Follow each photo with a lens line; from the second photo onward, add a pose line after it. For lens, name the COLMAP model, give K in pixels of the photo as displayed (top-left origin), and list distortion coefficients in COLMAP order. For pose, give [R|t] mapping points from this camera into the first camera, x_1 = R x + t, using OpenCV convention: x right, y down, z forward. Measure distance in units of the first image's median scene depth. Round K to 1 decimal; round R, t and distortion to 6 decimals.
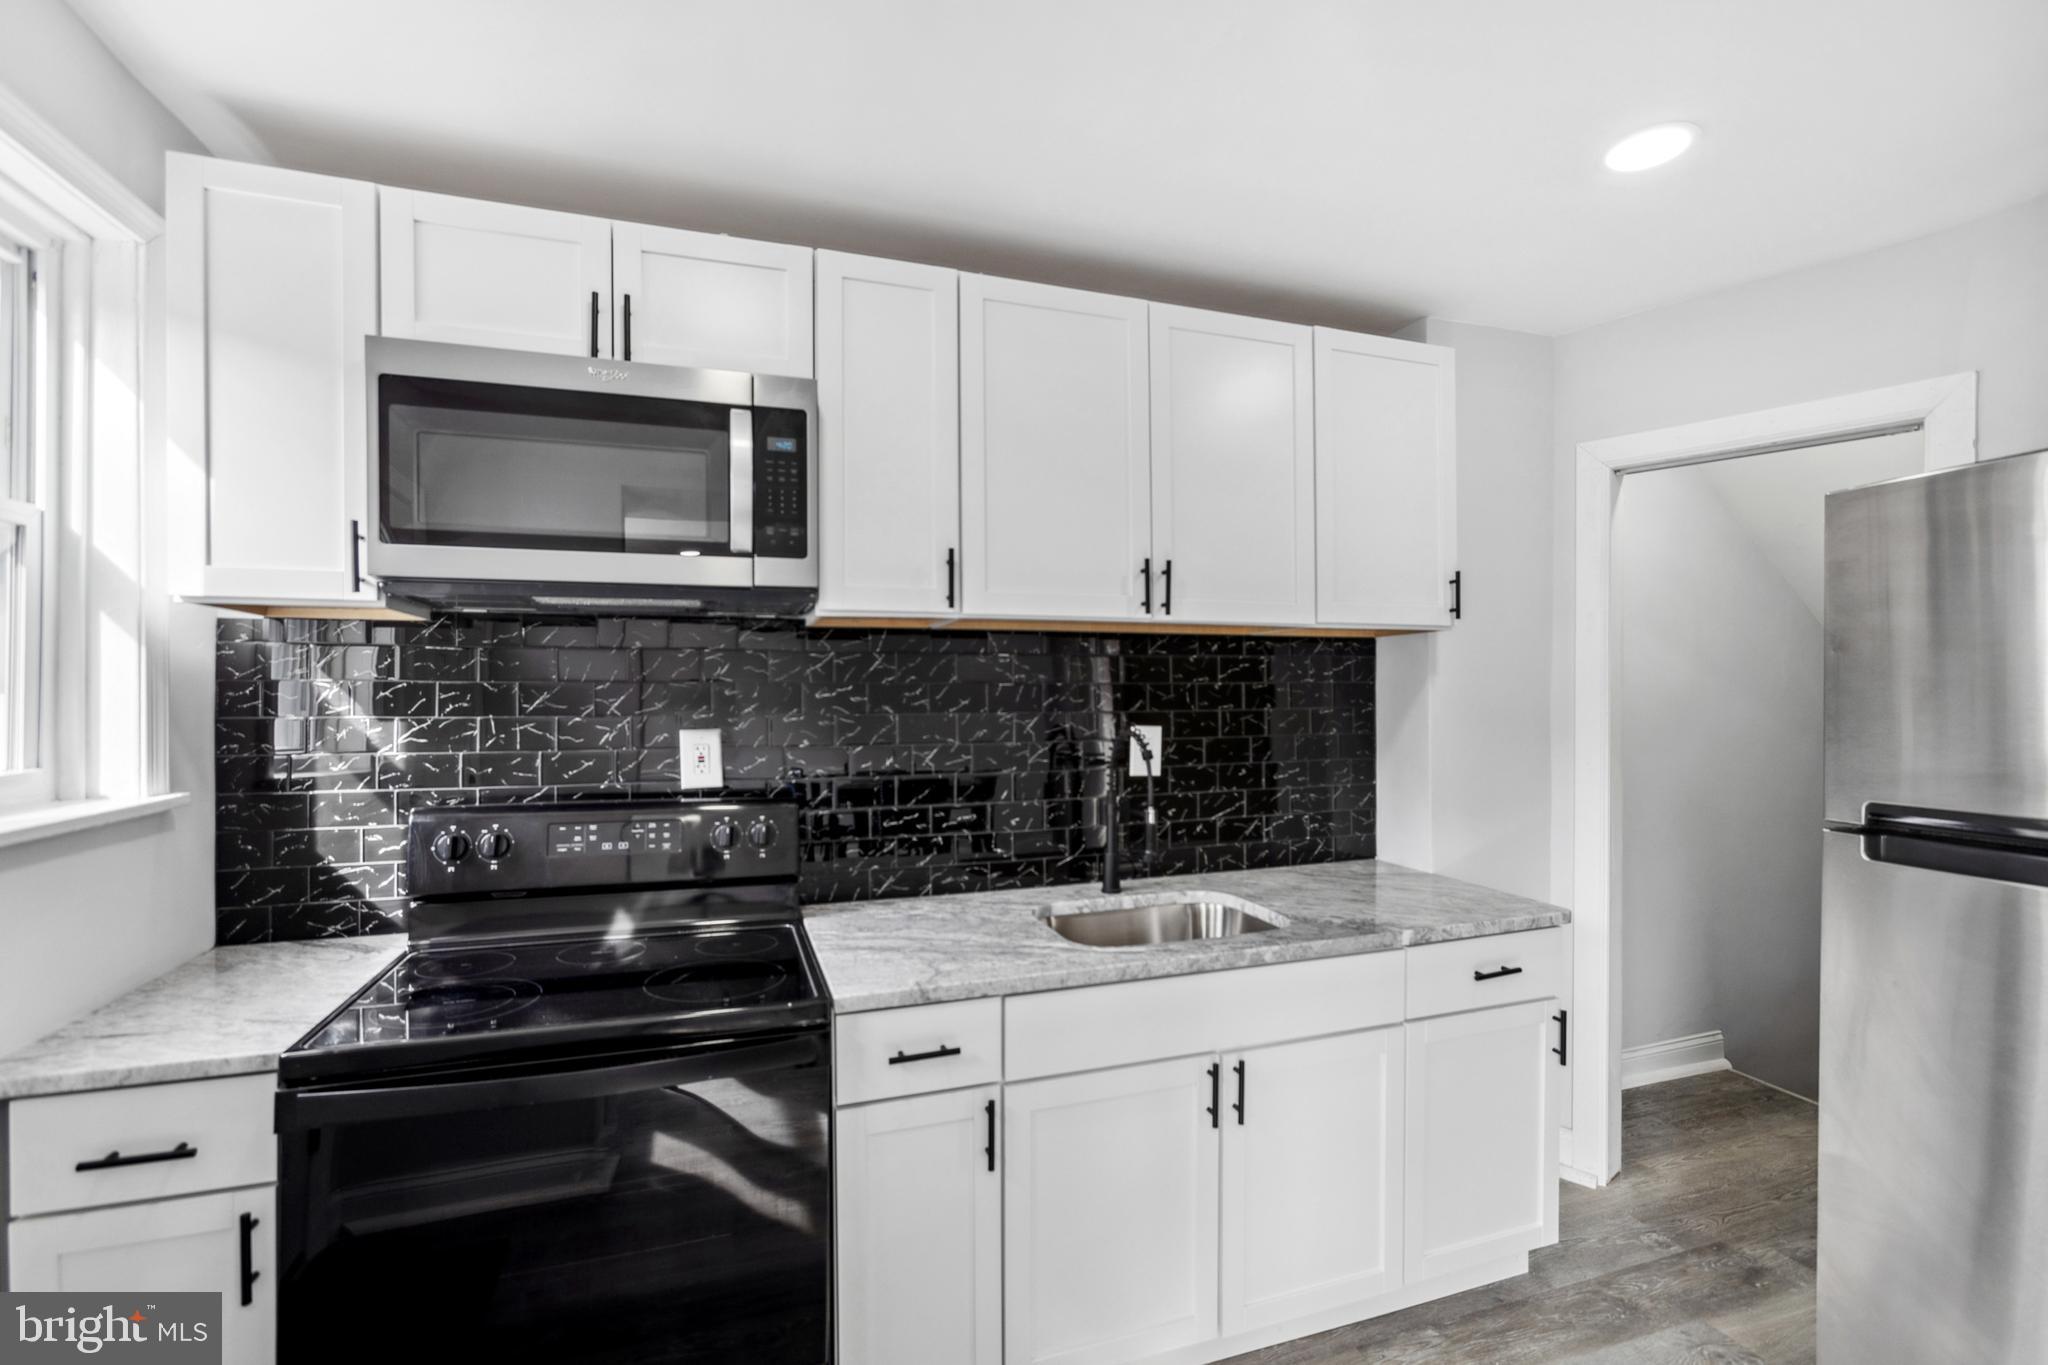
lens RADIAL K [[911.3, 0, 1021.2], [0, 911.3, 697.2], [0, 0, 1]] dist [-0.005510, 0.005563]
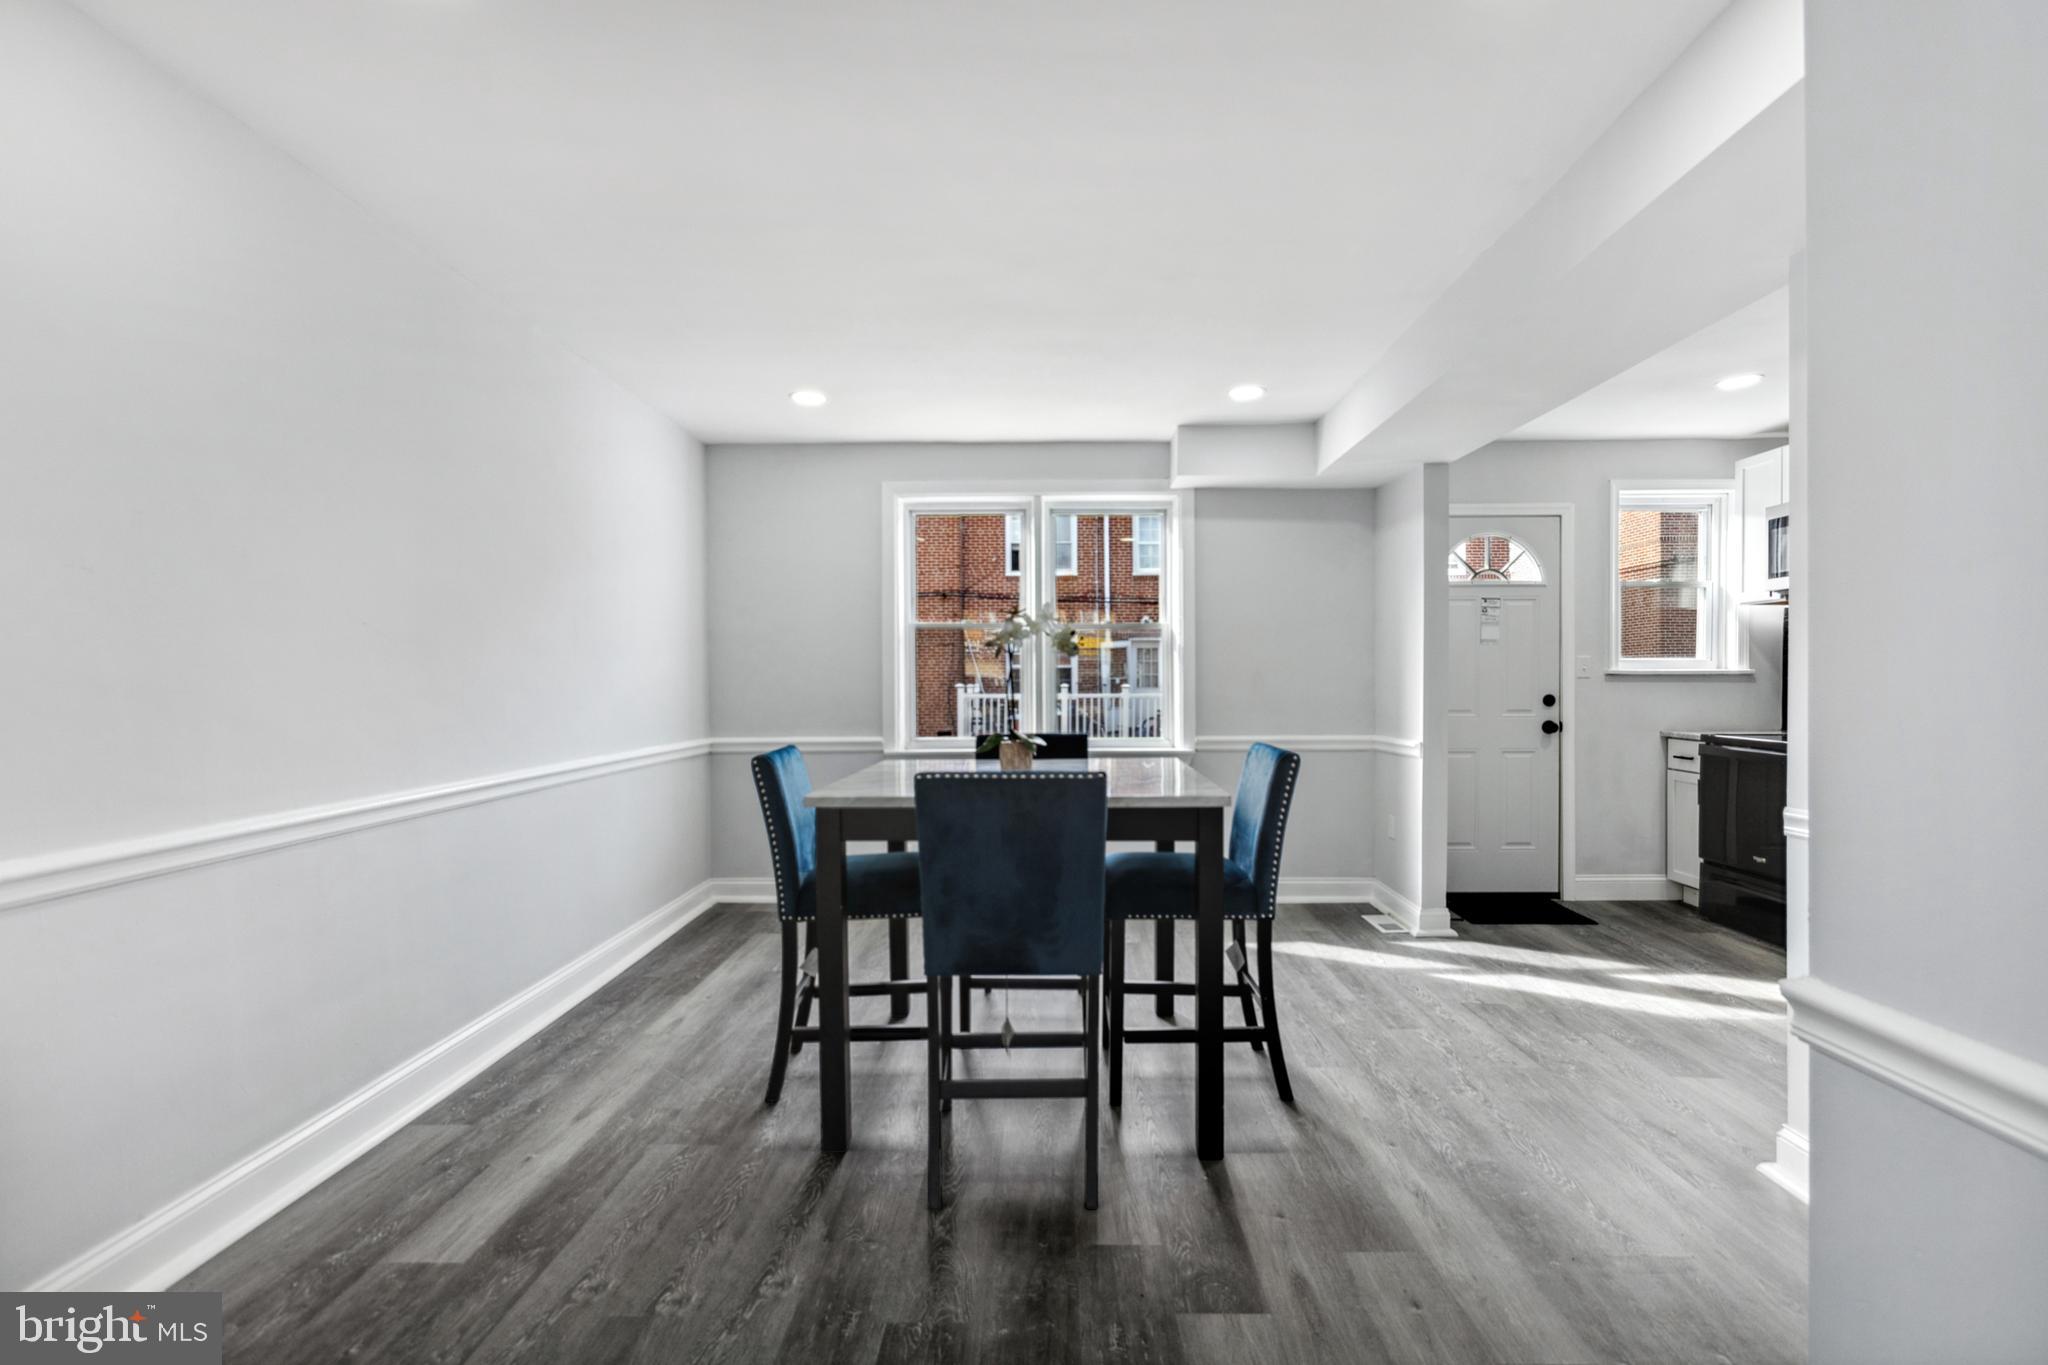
lens RADIAL K [[911.3, 0, 1033.0], [0, 911.3, 683.8], [0, 0, 1]] dist [-0.005510, 0.005563]
pose [[-0.340304, 0.006257, -0.940295, 2.268995], [-0.004477, 0.999956, 0.008275, 0.119607], [0.940305, 0.007026, -0.340261, -0.160821]]
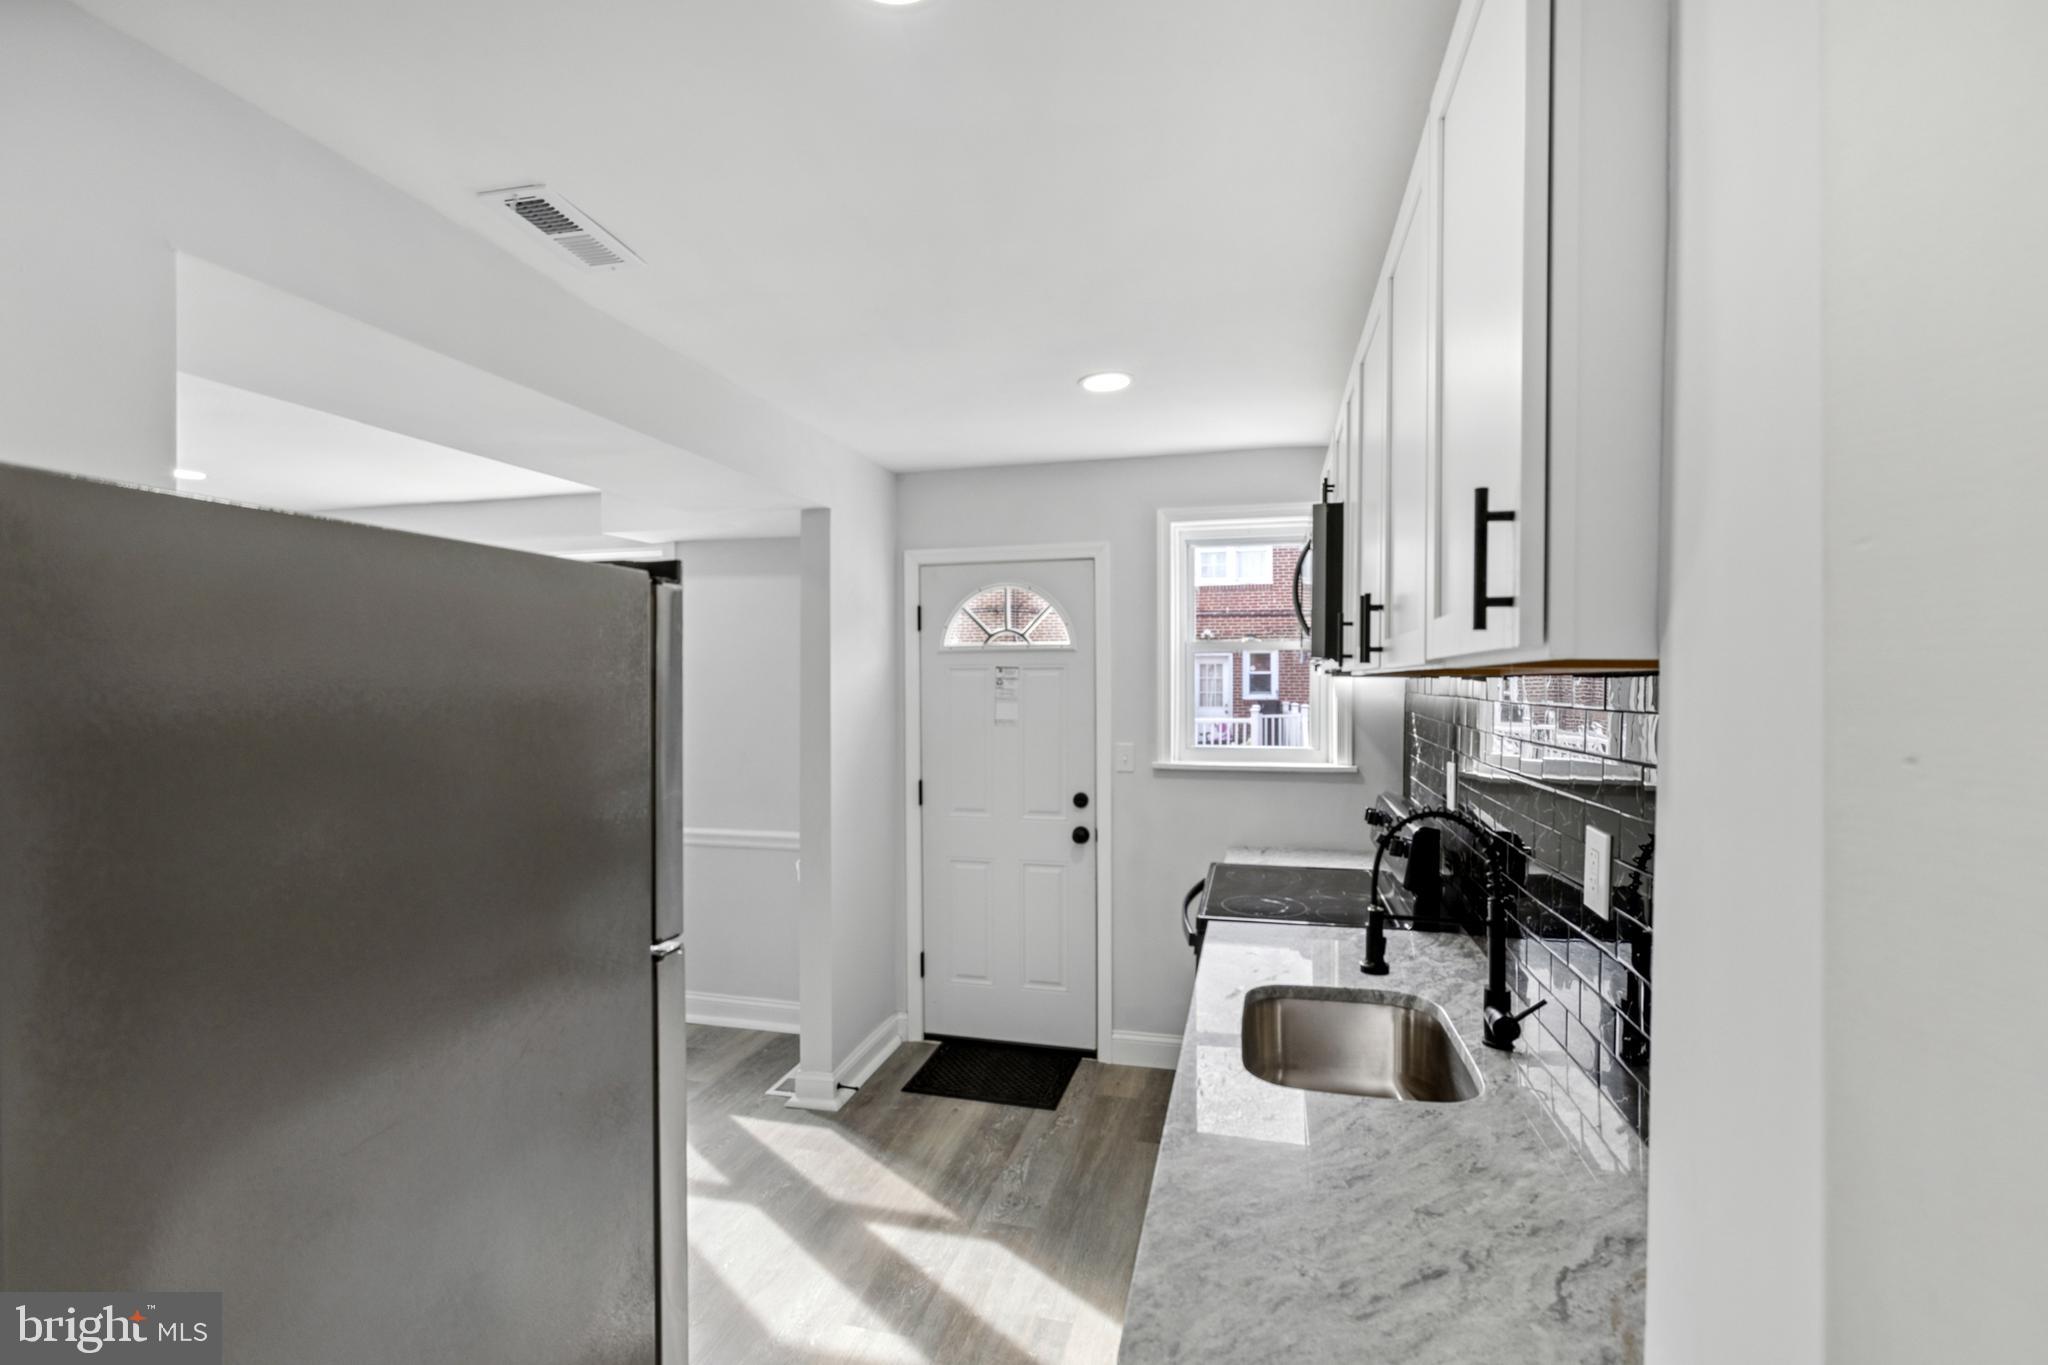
lens RADIAL K [[911.3, 0, 1039.4], [0, 911.3, 691.6], [0, 0, 1]] dist [-0.005510, 0.005563]
pose [[-0.539735, 0.012261, -0.841745, 1.065519], [-0.004270, 0.999841, 0.017302, -0.086505], [0.841824, 0.012933, -0.539597, 1.314084]]
